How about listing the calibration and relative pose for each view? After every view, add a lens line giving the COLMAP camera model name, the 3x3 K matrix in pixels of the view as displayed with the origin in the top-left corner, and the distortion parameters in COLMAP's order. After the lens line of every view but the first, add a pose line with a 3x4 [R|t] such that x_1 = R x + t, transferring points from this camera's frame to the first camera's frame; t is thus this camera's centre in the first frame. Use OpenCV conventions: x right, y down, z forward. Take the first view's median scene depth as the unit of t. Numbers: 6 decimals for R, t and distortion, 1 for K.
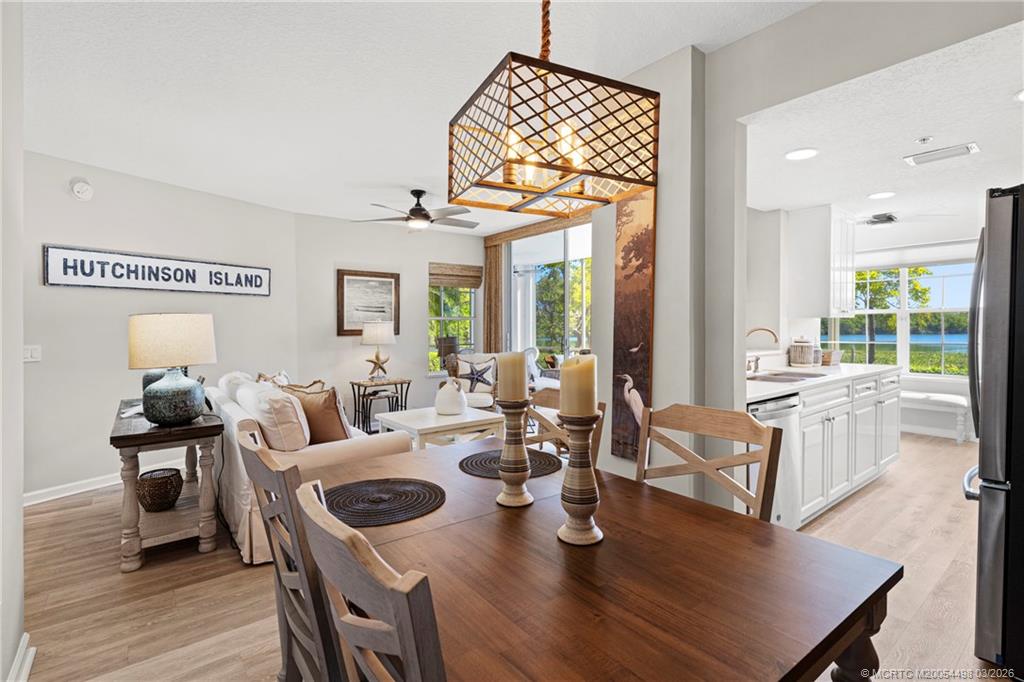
lens RADIAL K [[485.7, 0, 514.4], [0, 485.7, 320.4], [0, 0, 1]] dist [0.002433, 0.000818]
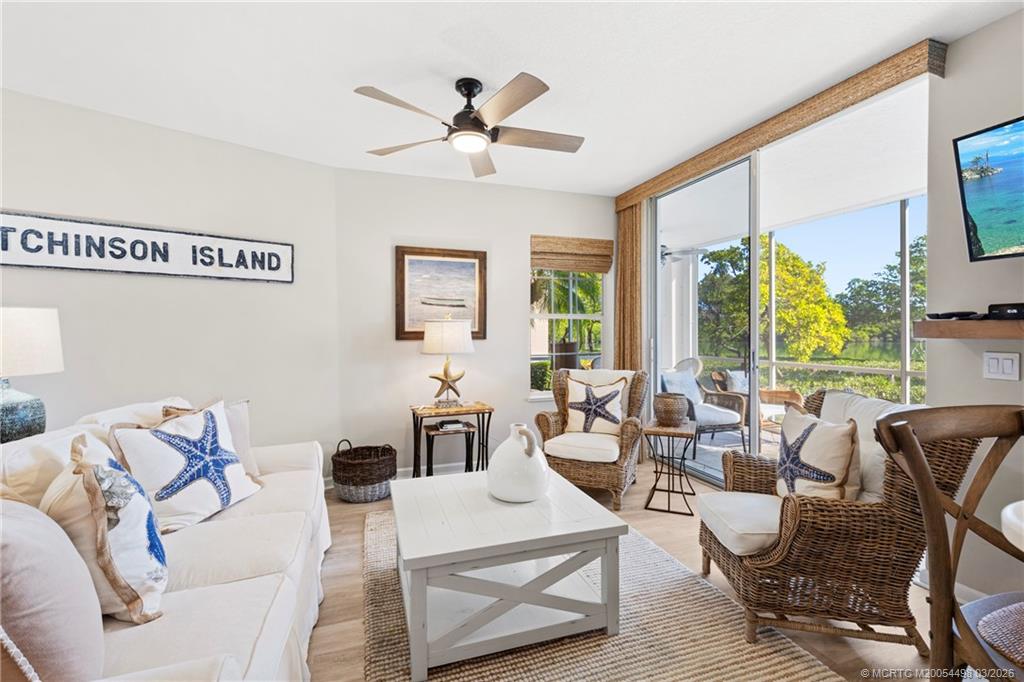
lens RADIAL K [[463.0, 0, 513.9], [0, 463.0, 328.7], [0, 0, 1]] dist [0.009947, -0.000238]
pose [[0.944459, 0.005088, -0.328590, 0.025778], [-0.001651, 0.999941, 0.010737, 0.009507], [0.328625, -0.009598, 0.944412, 0.516638]]
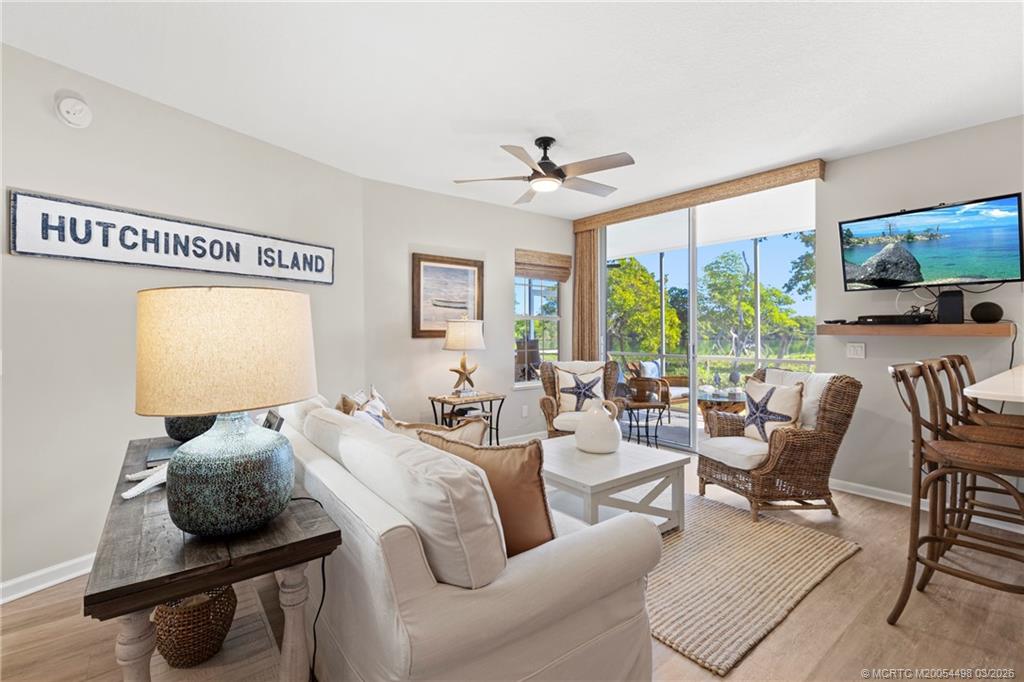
lens RADIAL K [[464.6, 0, 515.6], [0, 464.6, 323.9], [0, 0, 1]] dist [0.002250, 0.000077]
pose [[0.999952, 0.008987, -0.003869, -0.240902], [-0.008984, 0.999959, 0.000664, 0.008642], [0.003875, -0.000629, 0.999992, 0.311878]]
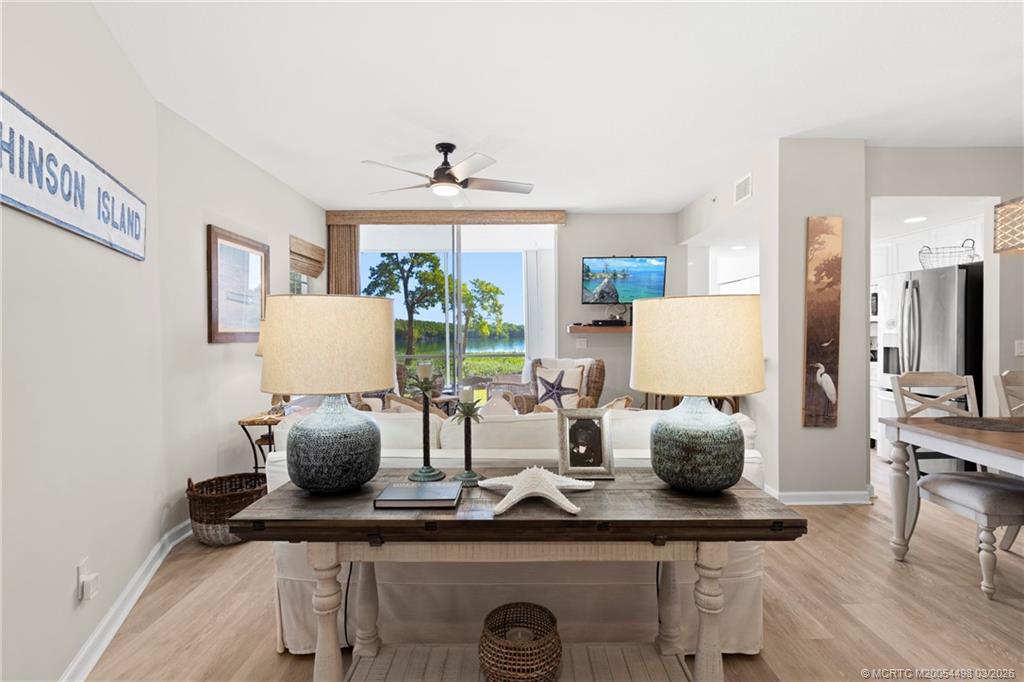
lens RADIAL K [[481.0, 0, 517.8], [0, 481.0, 334.7], [0, 0, 1]] dist [-0.005581, 0.000051]
pose [[0.611241, -0.002098, 0.791441, -0.722491], [-0.010483, 0.999887, 0.010747, 0.014976], [-0.791375, -0.014866, 0.611151, 0.467516]]
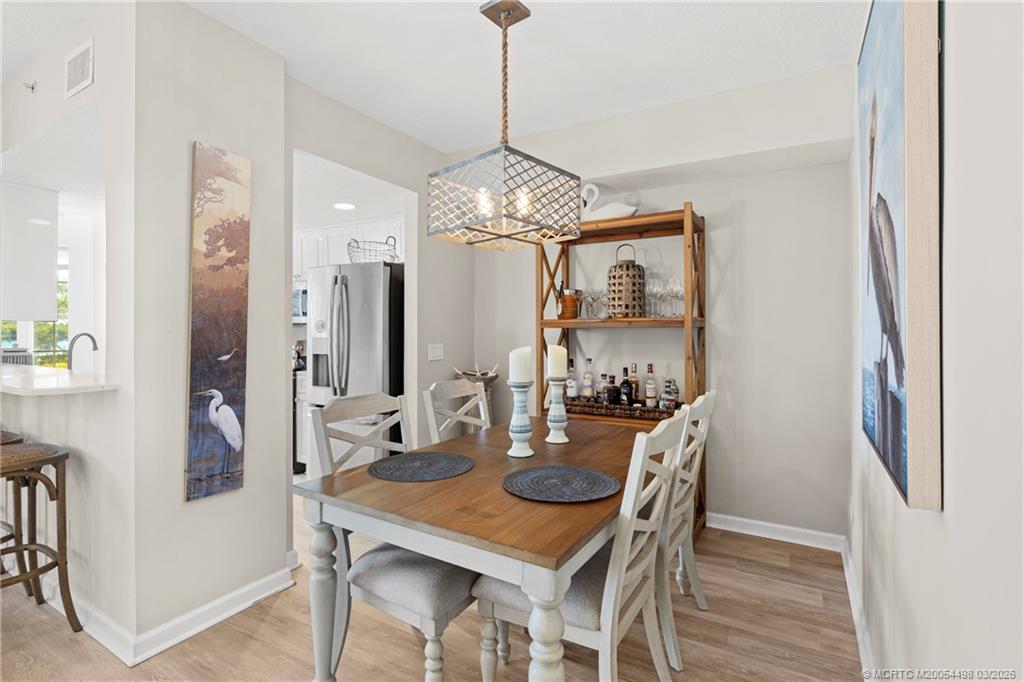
lens RADIAL K [[493.8, 0, 516.8], [0, 493.8, 333.3], [0, 0, 1]] dist [0.001061, 0.000027]
pose [[-0.362401, 0.003840, 0.932014, -0.391769], [-0.010413, 0.999912, -0.008169, 0.010928], [-0.931964, -0.012665, -0.362329, 0.455893]]
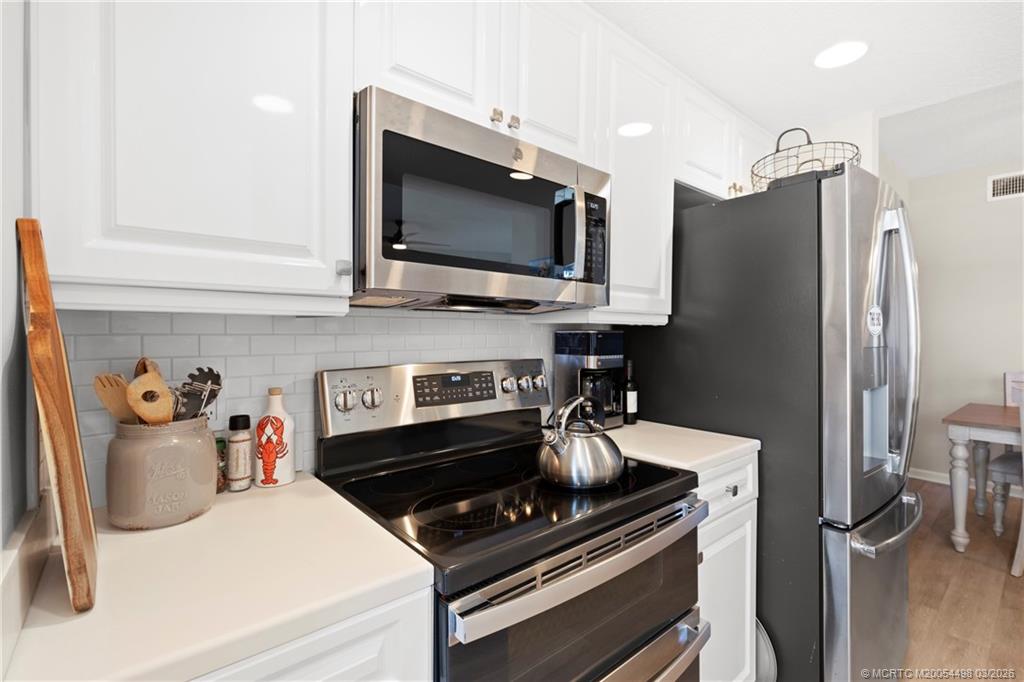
lens RADIAL K [[459.8, 0, 516.5], [0, 459.8, 335.9], [0, 0, 1]] dist [-0.000563, -0.000501]
pose [[-0.999497, 0.005888, -0.031166, 0.724776], [0.006116, 0.999955, -0.007222, 0.007740], [0.031122, -0.007409, -0.999488, 0.764471]]
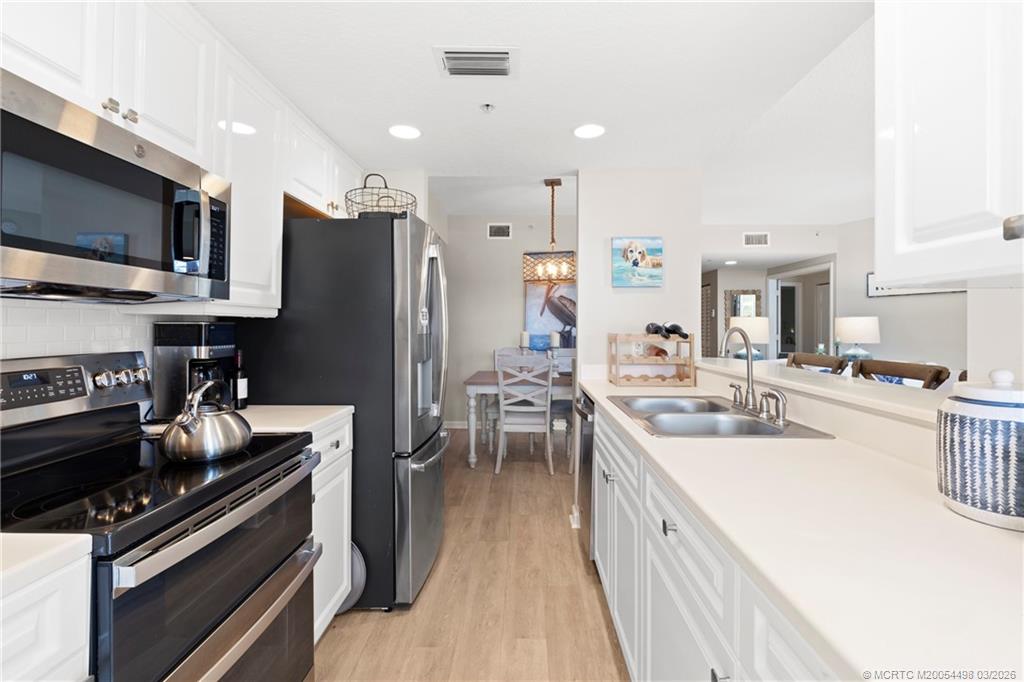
lens RADIAL K [[464.6, 0, 515.6], [0, 464.6, 323.9], [0, 0, 1]] dist [0.002250, 0.000077]
pose [[-0.641987, 0.003196, -0.766709, 0.778733], [0.012845, 0.999896, -0.006588, 0.008527], [0.766608, -0.014078, -0.641961, 0.840166]]
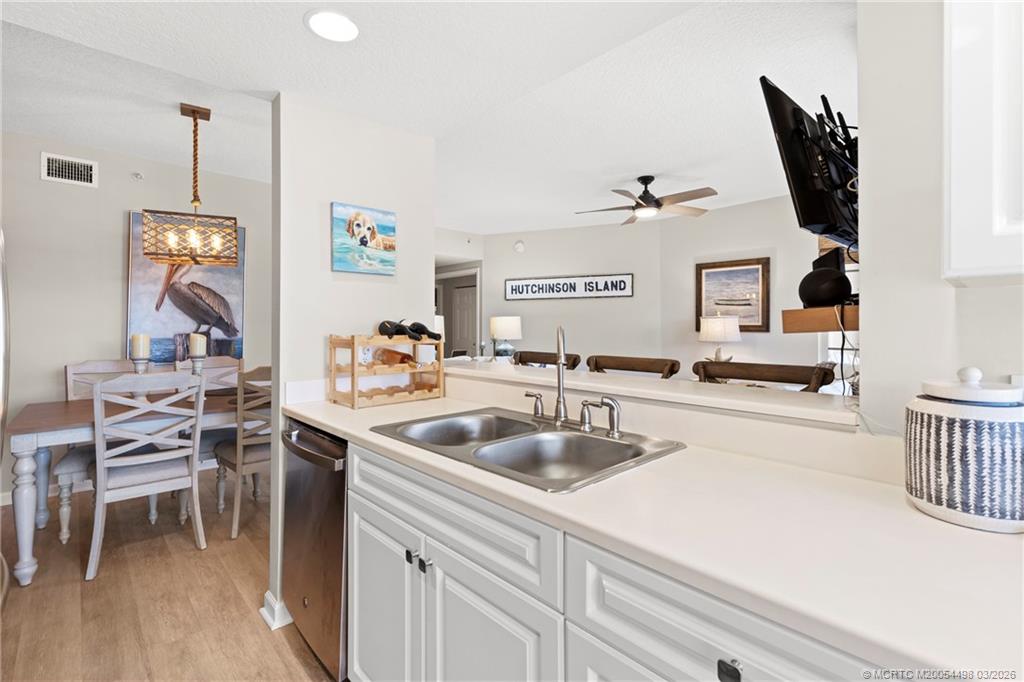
lens RADIAL K [[464.6, 0, 515.6], [0, 464.6, 323.9], [0, 0, 1]] dist [0.002250, 0.000077]
pose [[0.085046, 0.005426, -0.996362, 0.682083], [0.012584, 0.999900, 0.006520, 0.007304], [0.996298, -0.013092, 0.084969, 0.679202]]
